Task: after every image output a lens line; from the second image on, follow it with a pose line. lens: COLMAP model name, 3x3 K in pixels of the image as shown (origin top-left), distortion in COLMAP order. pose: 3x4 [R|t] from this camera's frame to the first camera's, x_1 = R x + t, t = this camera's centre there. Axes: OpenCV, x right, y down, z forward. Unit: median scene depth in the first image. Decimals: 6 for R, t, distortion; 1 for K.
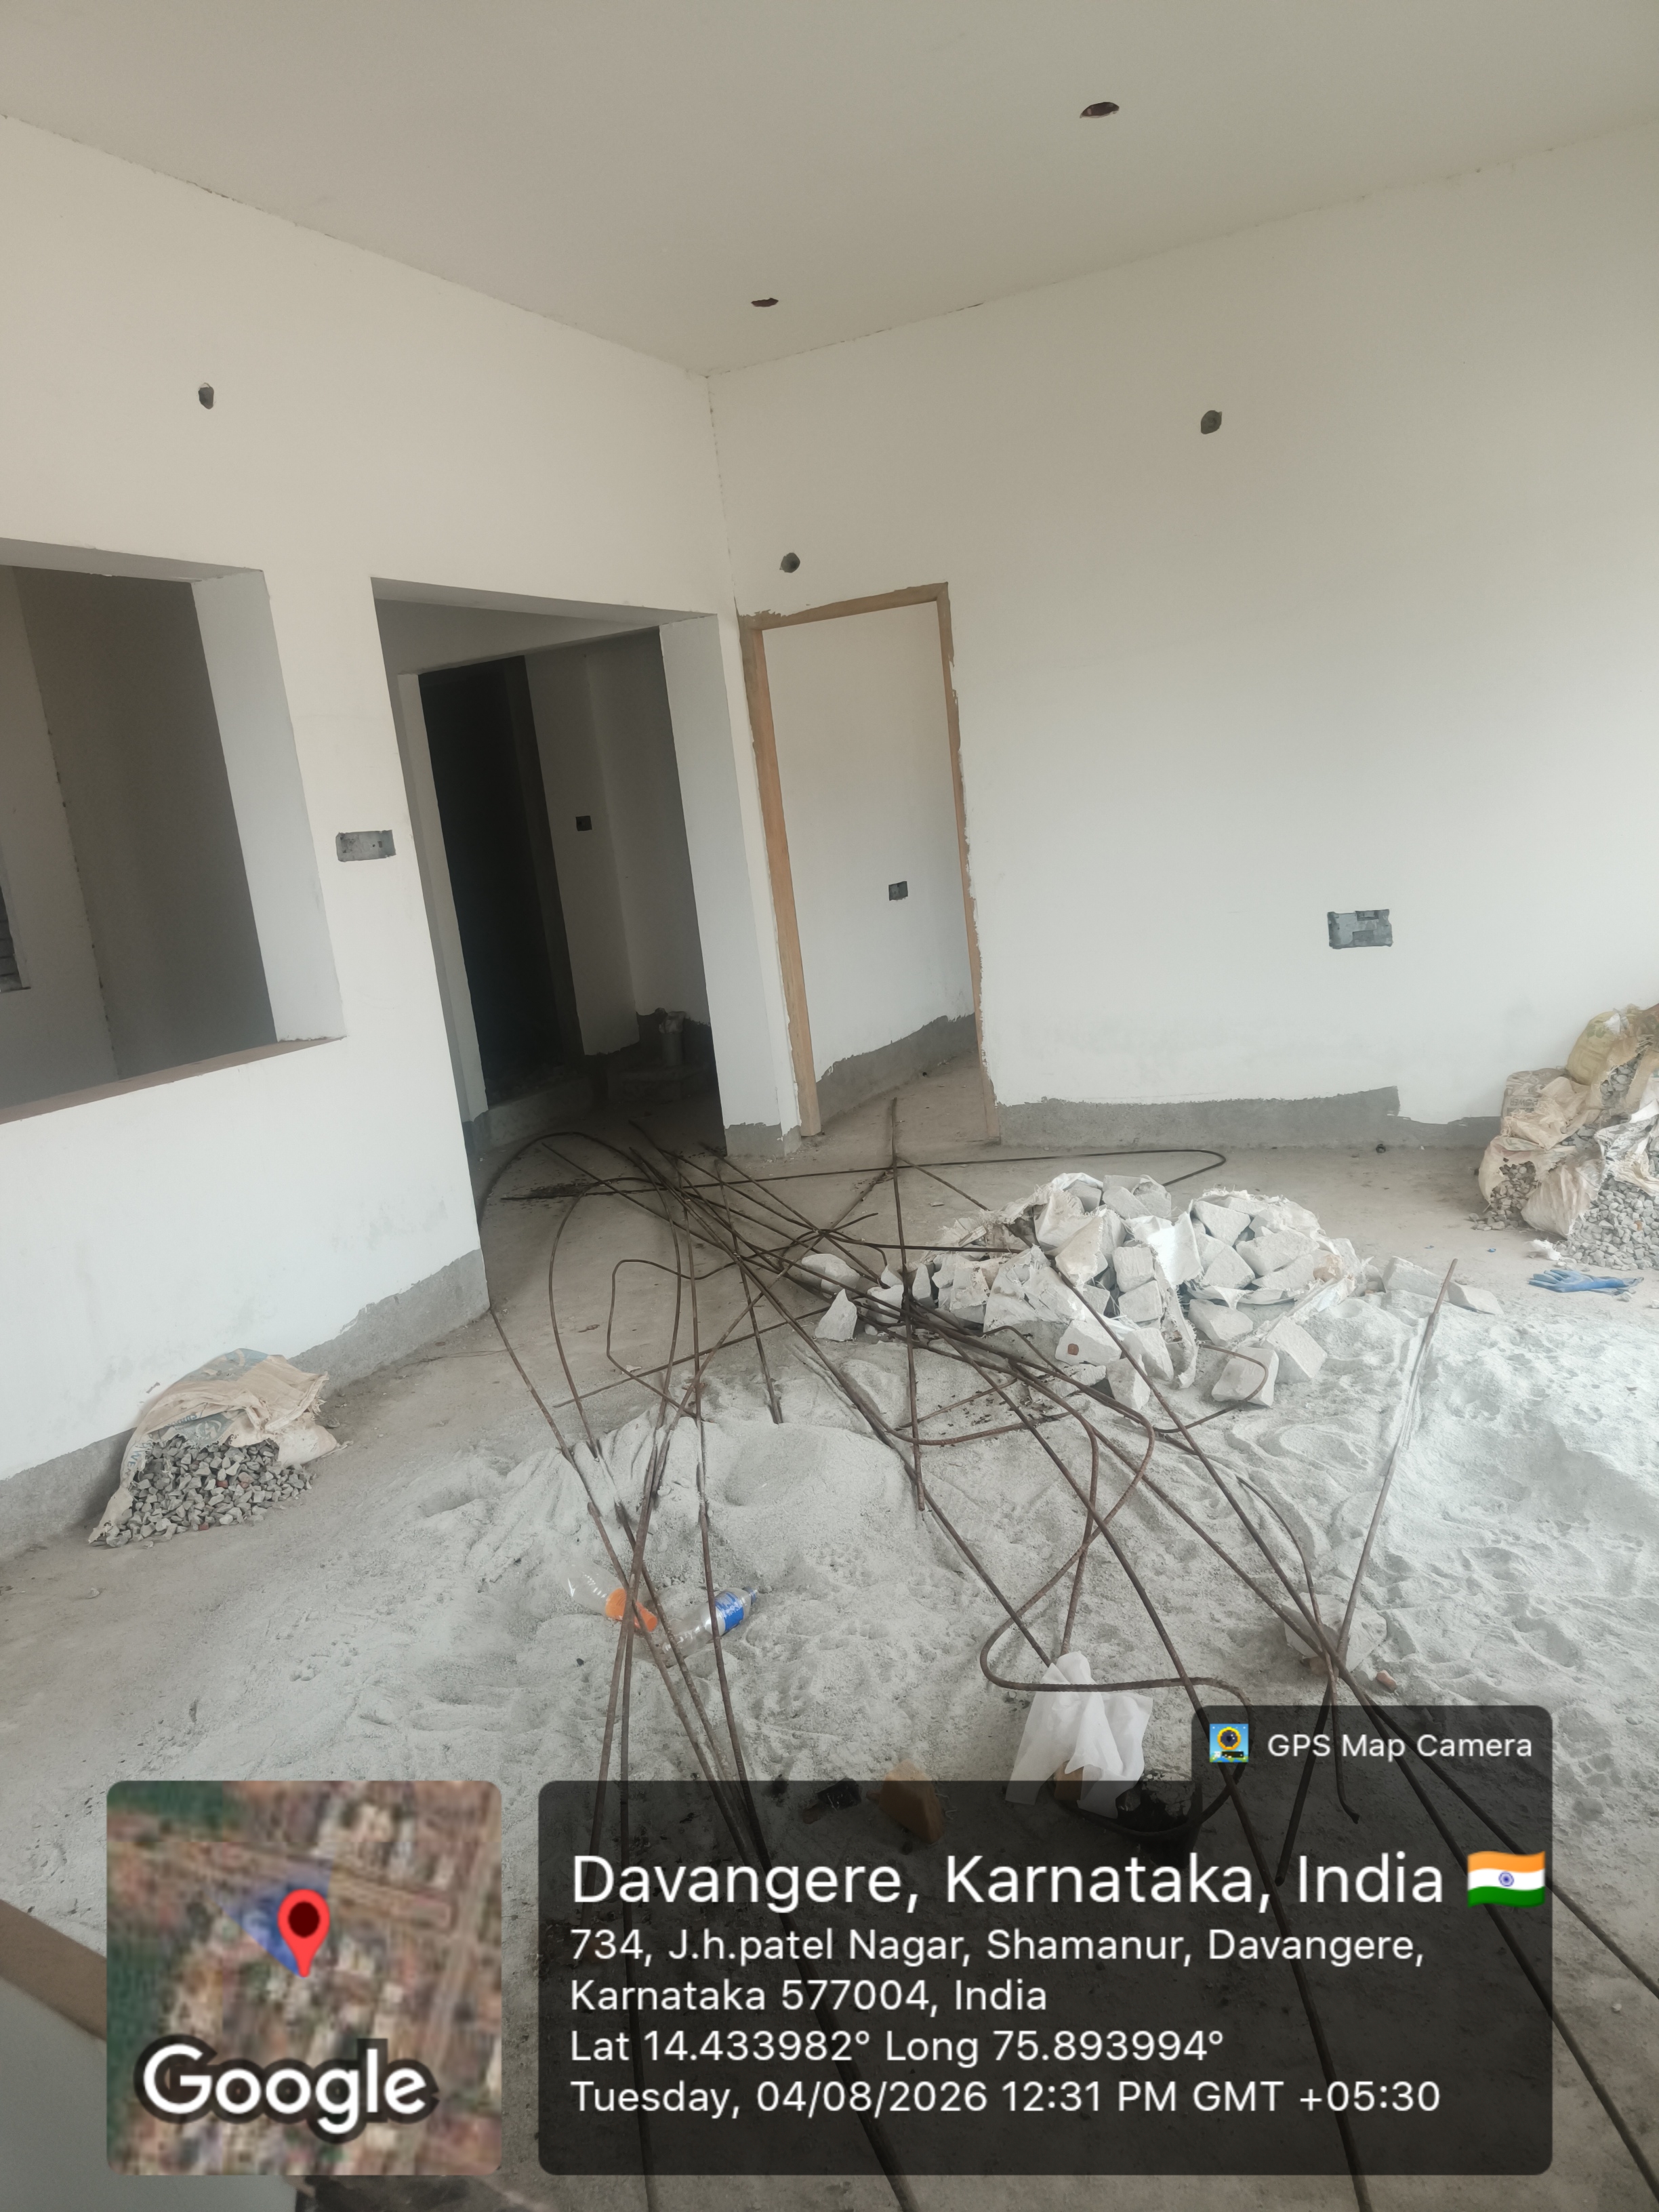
lens RADIAL K [[1526.9, 0, 830.4], [0, 1526.9, 1106.2], [0, 0, 1]] dist [0.012005, -0.006490]
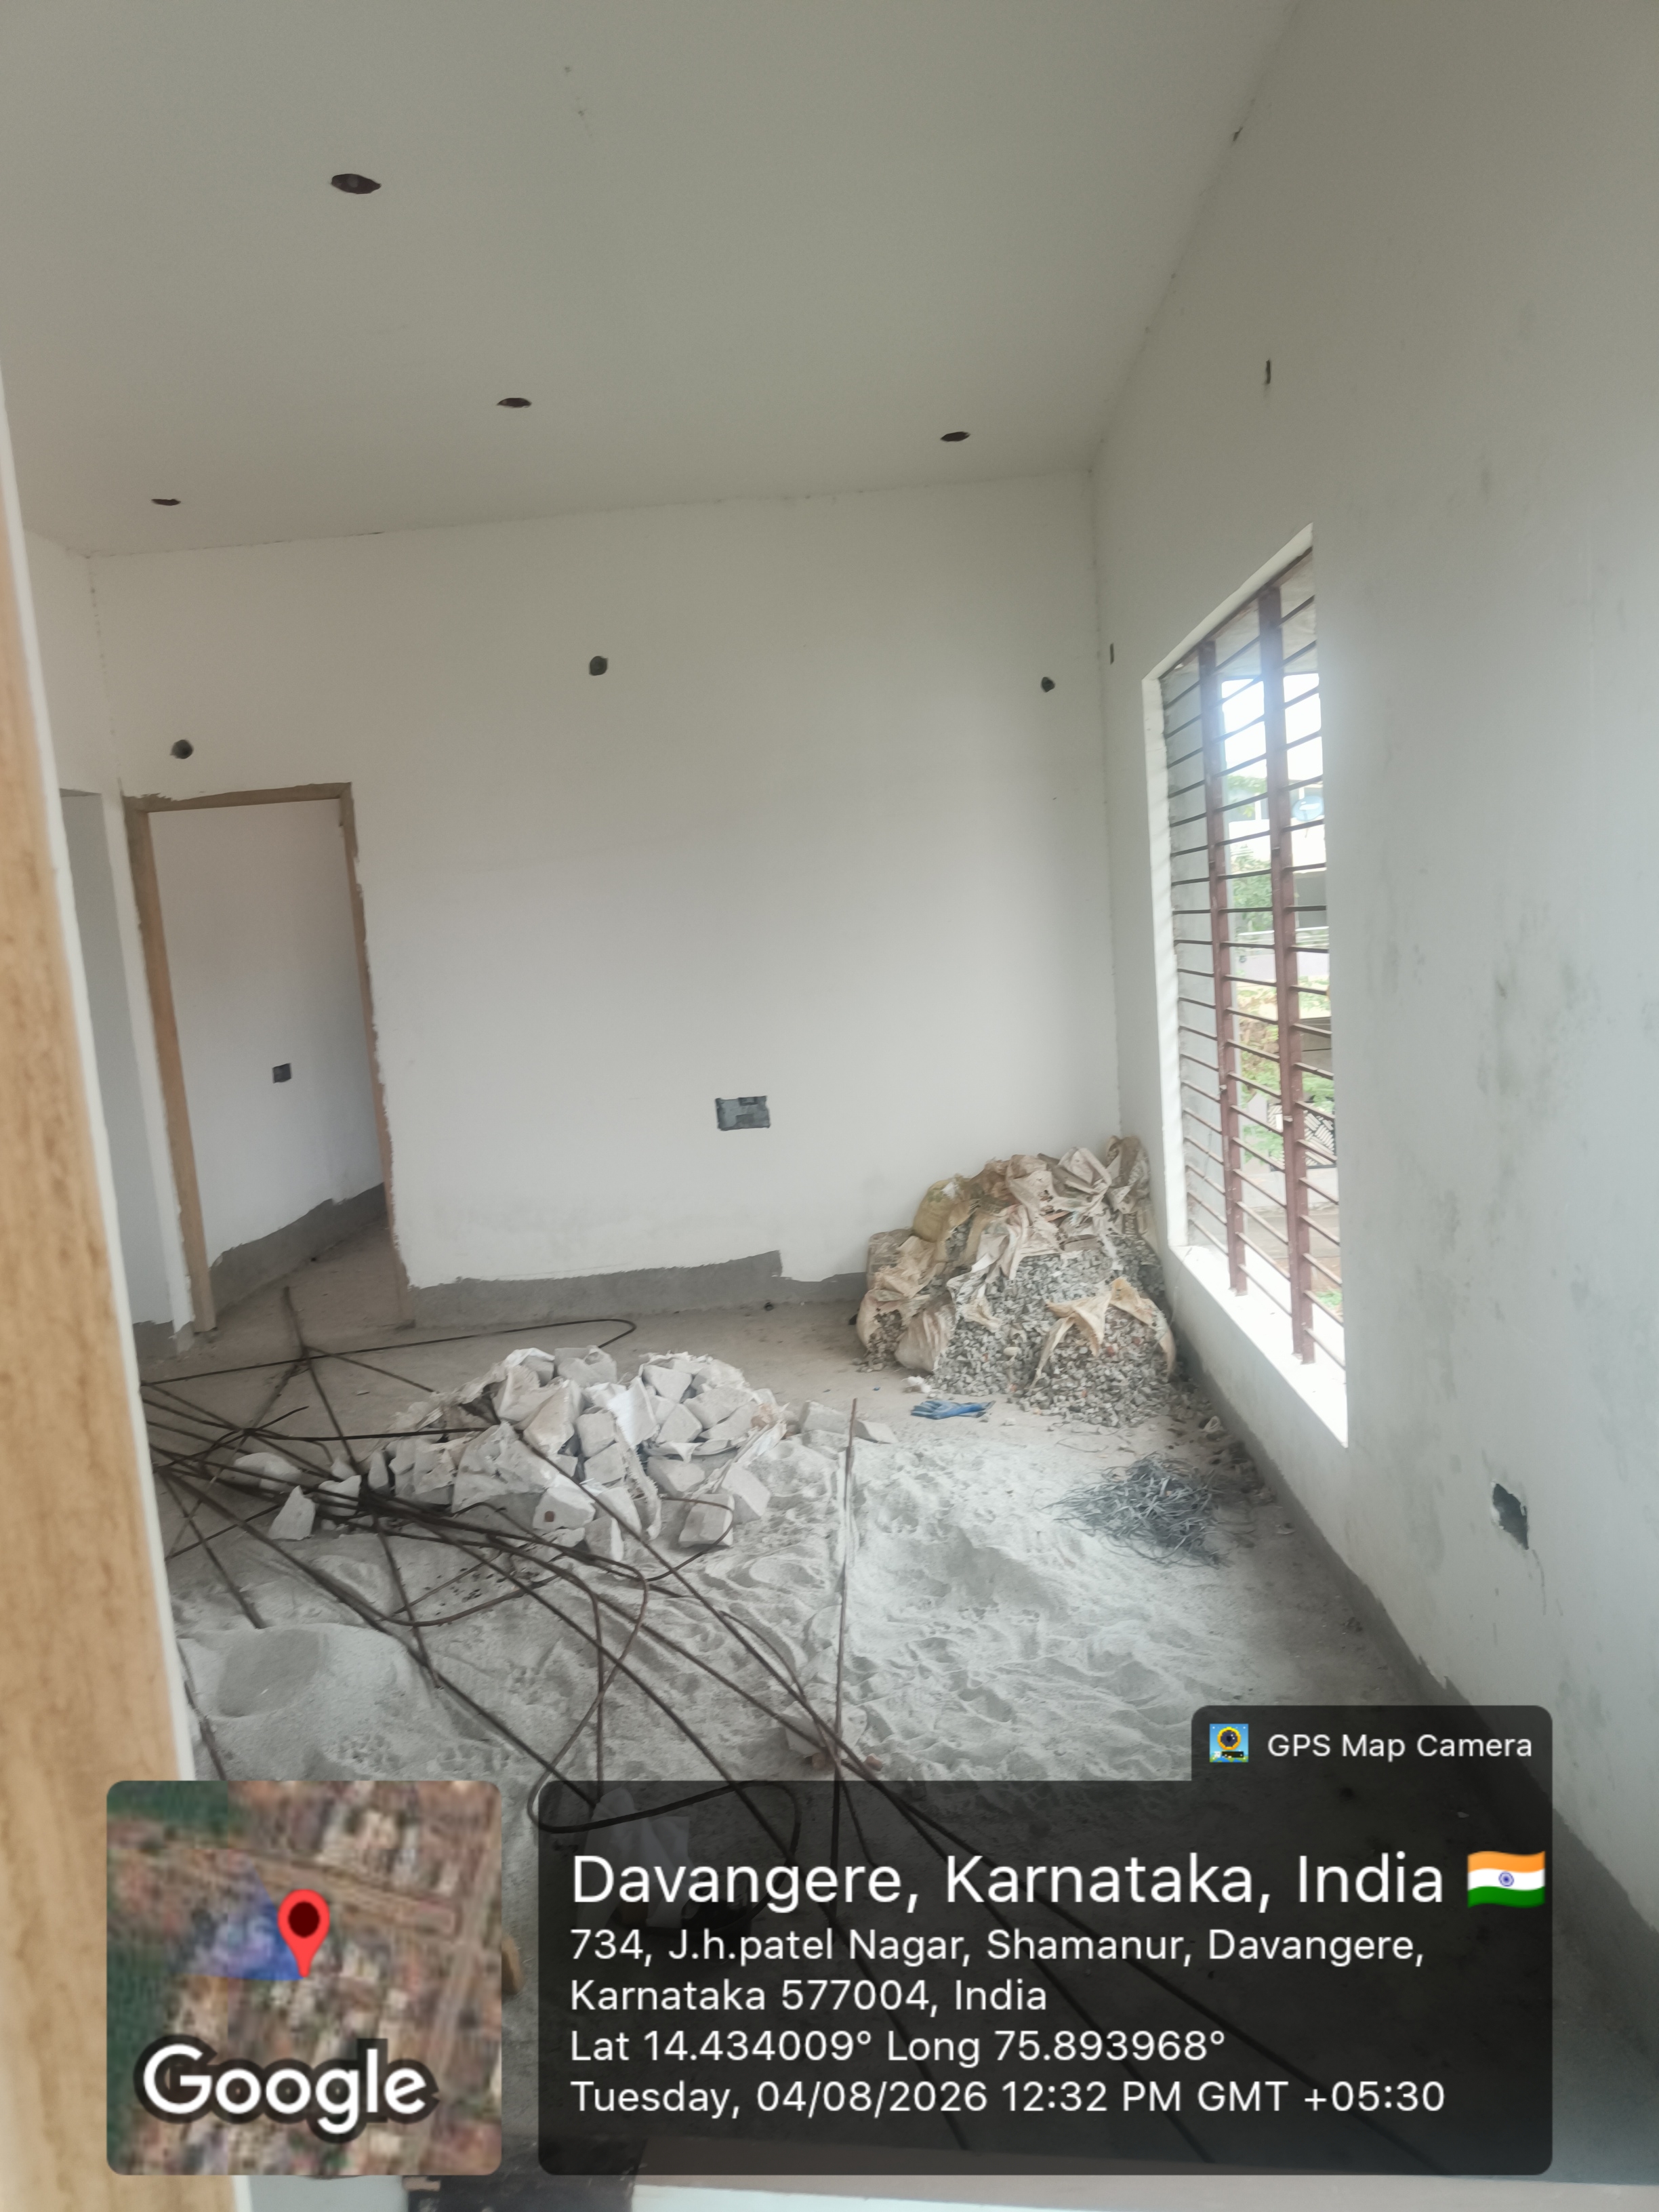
lens RADIAL K [[1526.9, 0, 830.0], [0, 1526.9, 1107.7], [0, 0, 1]] dist [0.012005, -0.006490]
pose [[0.908289, -0.009072, 0.418245, -0.102062], [0.055090, 0.993652, -0.098084, -0.007826], [-0.414701, 0.112130, 0.903023, -0.069798]]
